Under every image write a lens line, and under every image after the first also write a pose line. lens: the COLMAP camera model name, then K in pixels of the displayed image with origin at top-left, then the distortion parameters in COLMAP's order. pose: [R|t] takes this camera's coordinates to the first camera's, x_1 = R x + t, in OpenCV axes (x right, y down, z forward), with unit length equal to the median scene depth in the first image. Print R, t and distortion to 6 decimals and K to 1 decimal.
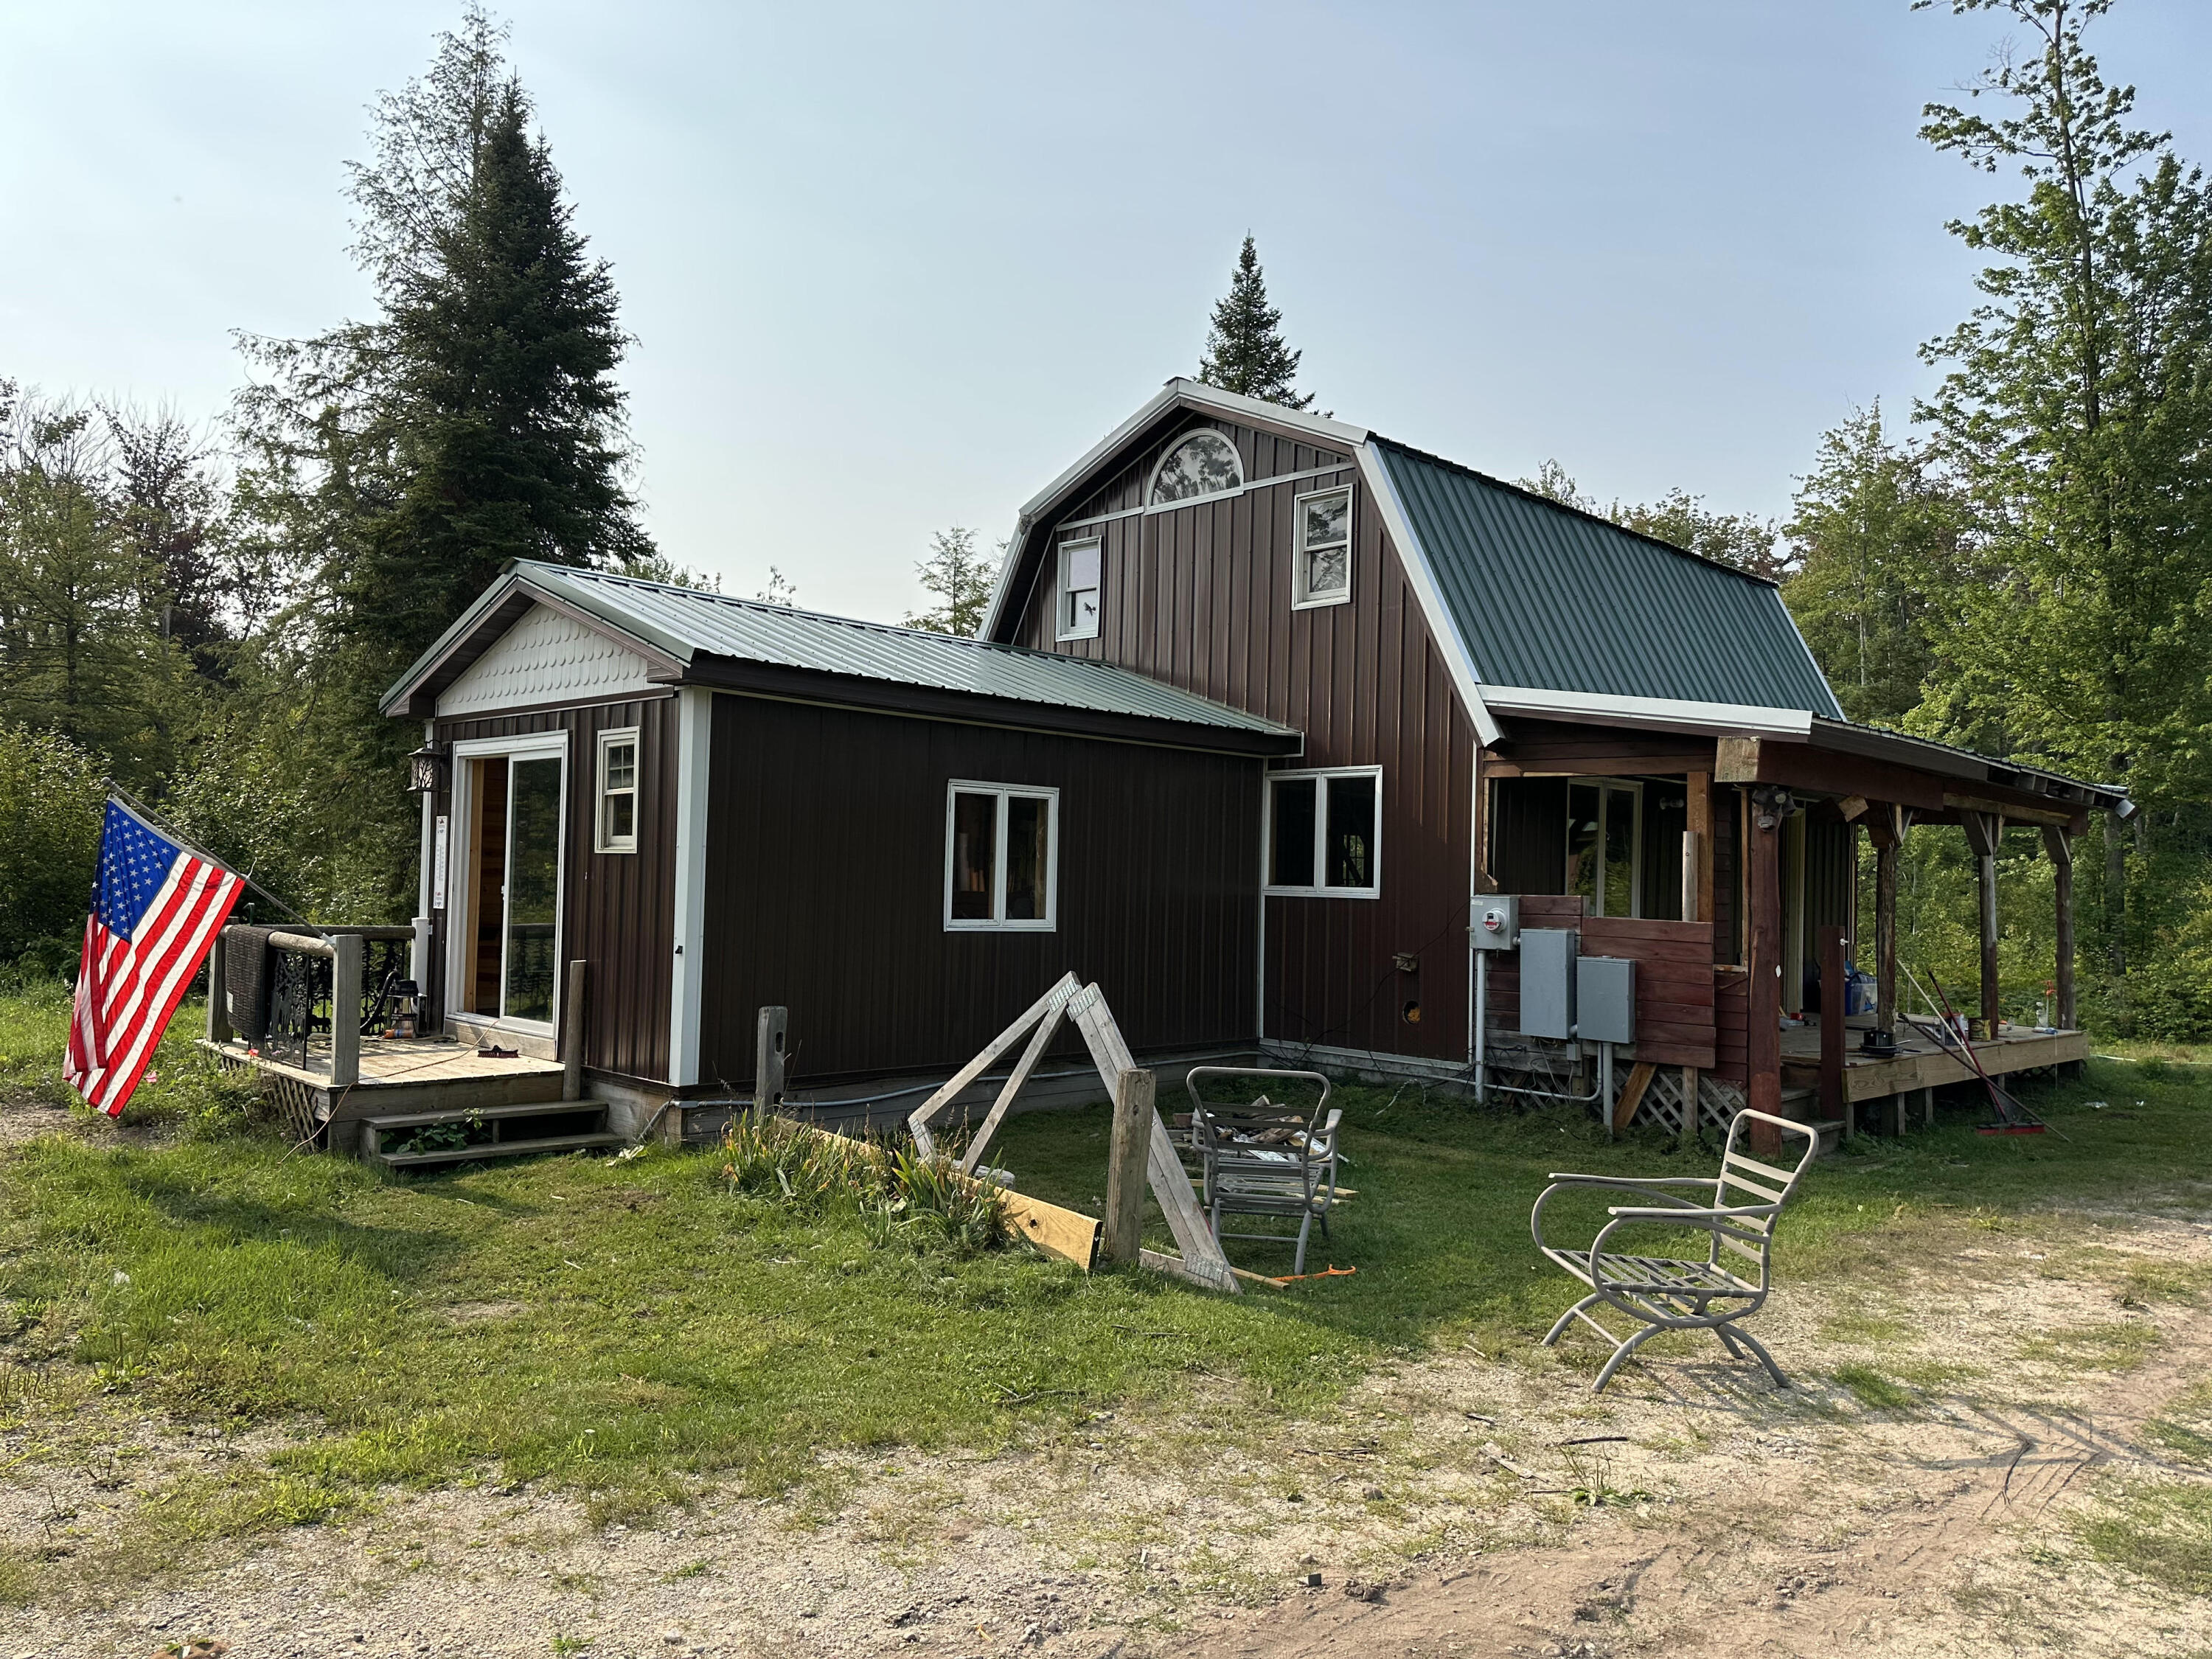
lens RADIAL K [[1559.8, 0, 1106.0], [0, 1559.8, 829.5], [0, 0, 1]] dist [0.102469, -0.166243]
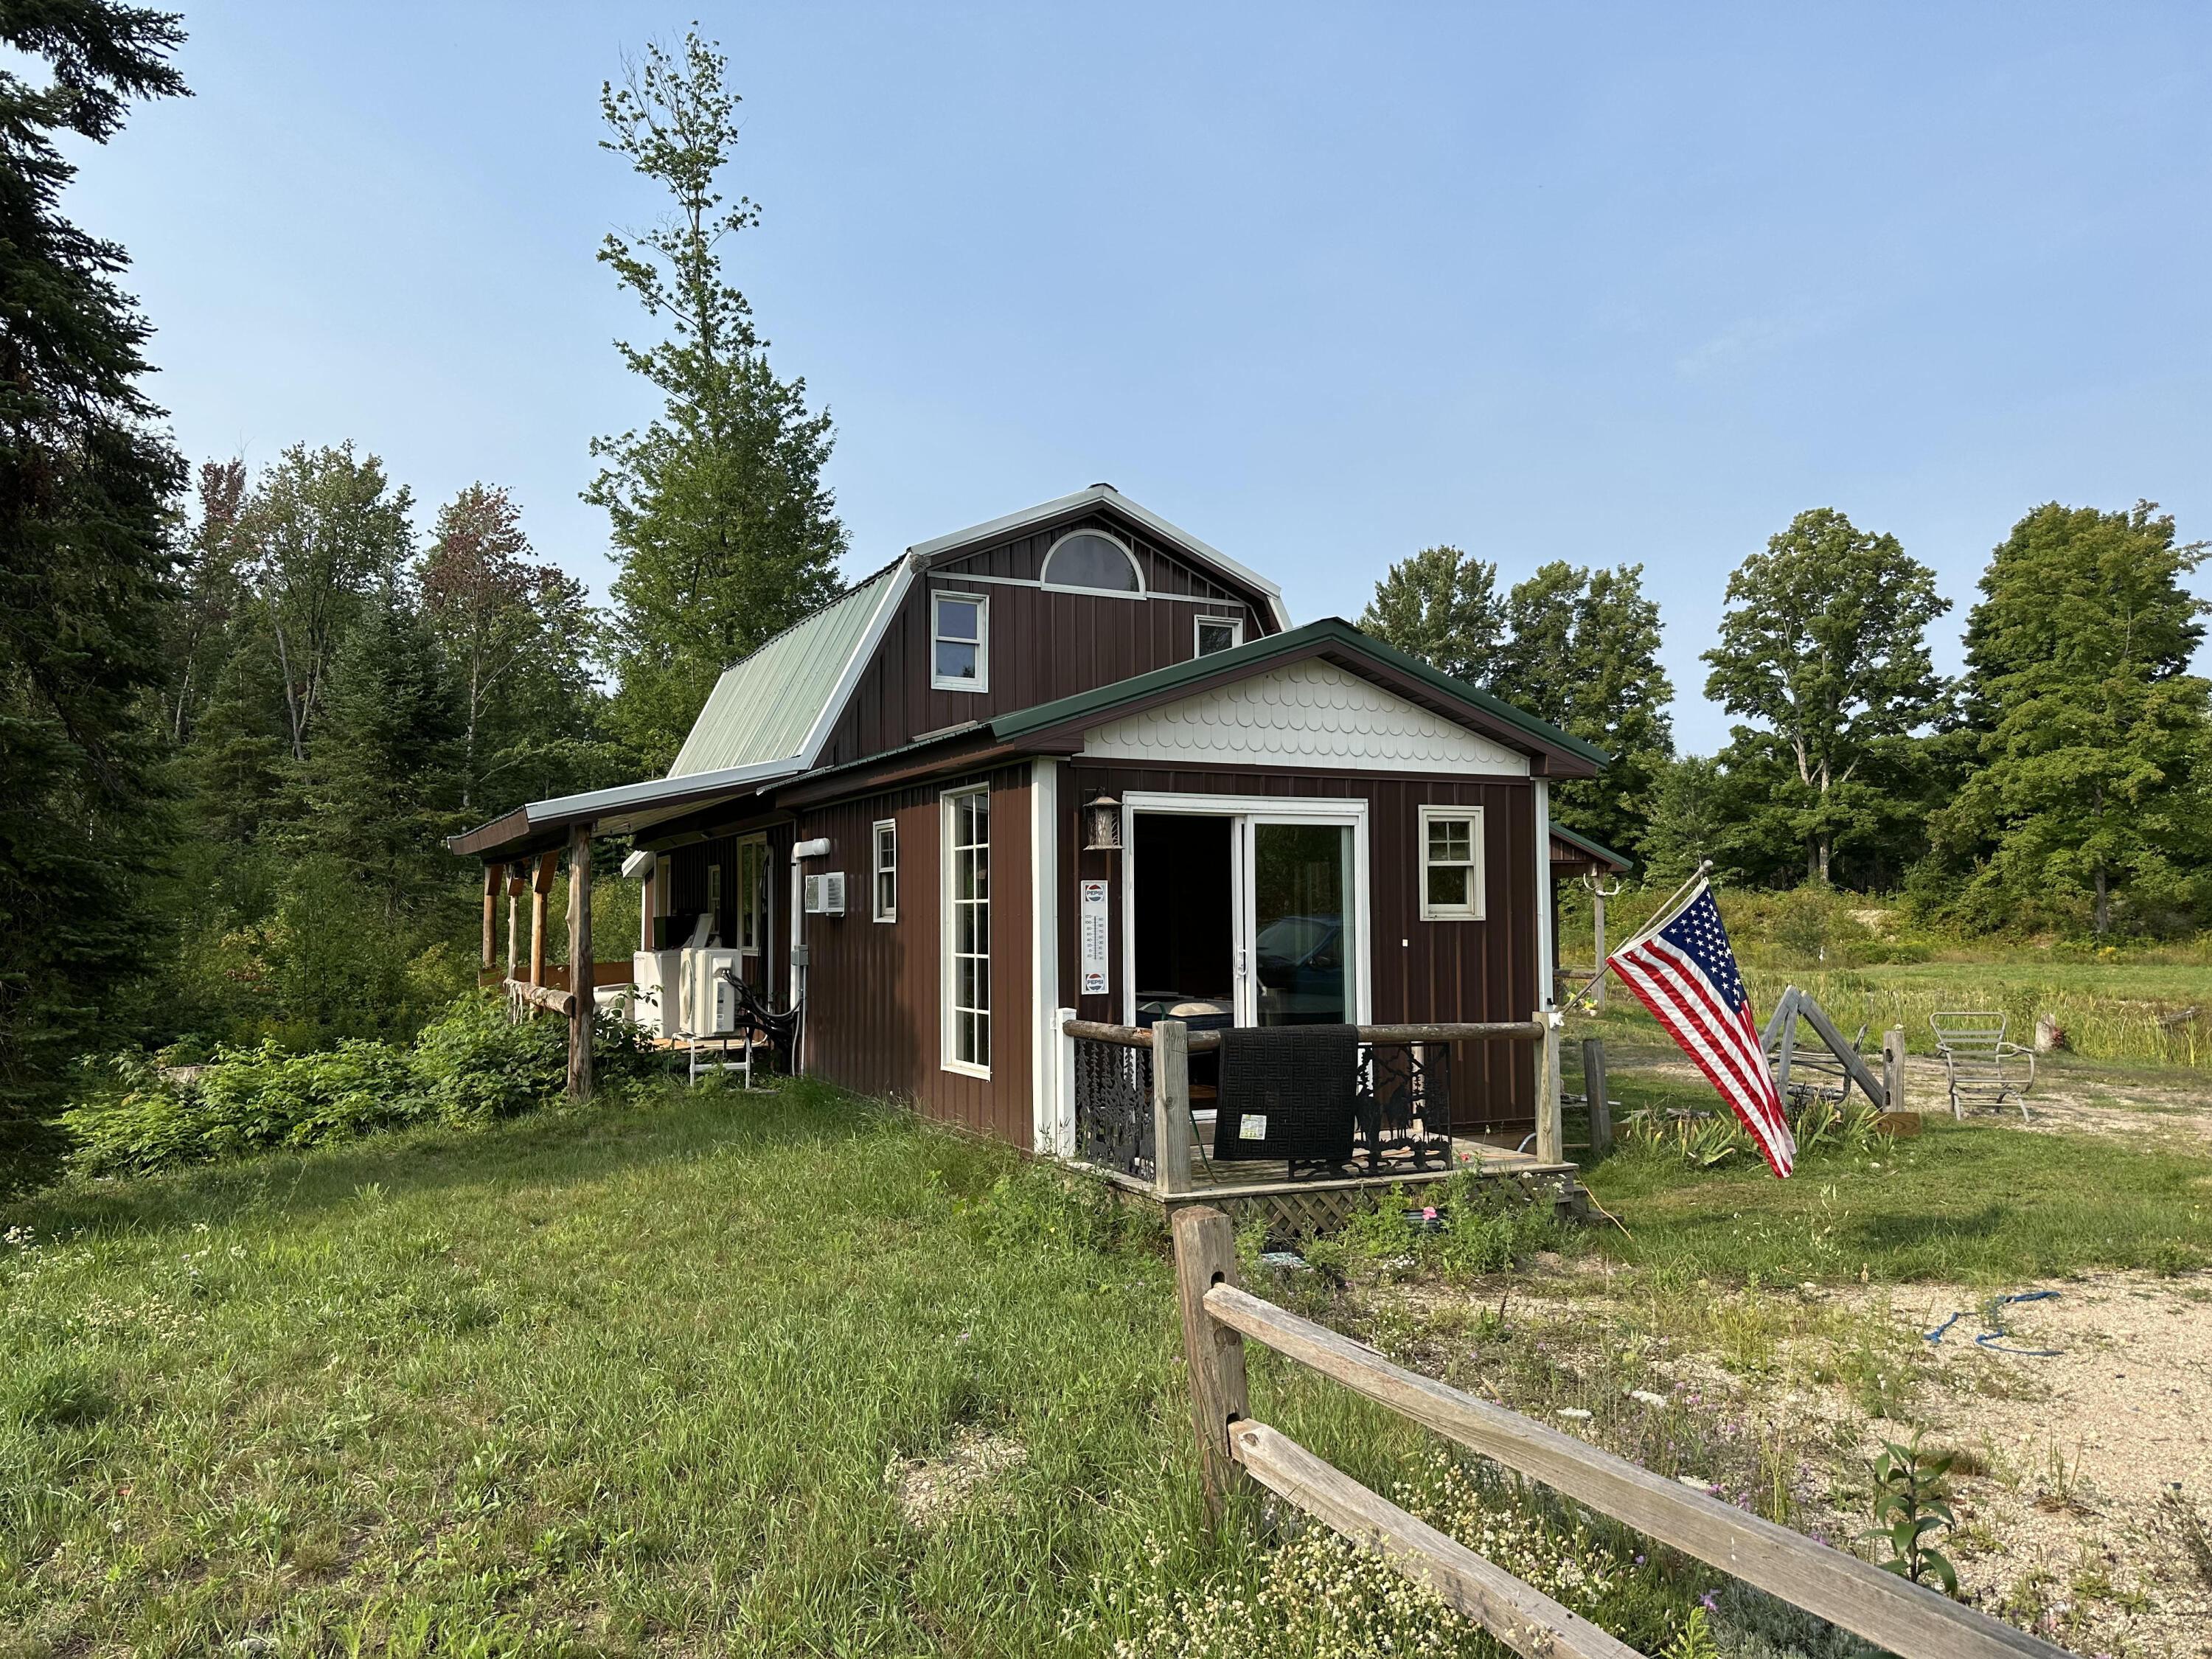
lens RADIAL K [[1516.8, 0, 1103.9], [0, 1516.8, 892.3], [0, 0, 1]] dist [0.031874, 0.000456]
pose [[0.297590, -0.018760, 0.954509, -1.084745], [-0.018866, 0.999496, 0.025526, -0.021228], [-0.954507, -0.025604, 0.297086, 0.717487]]
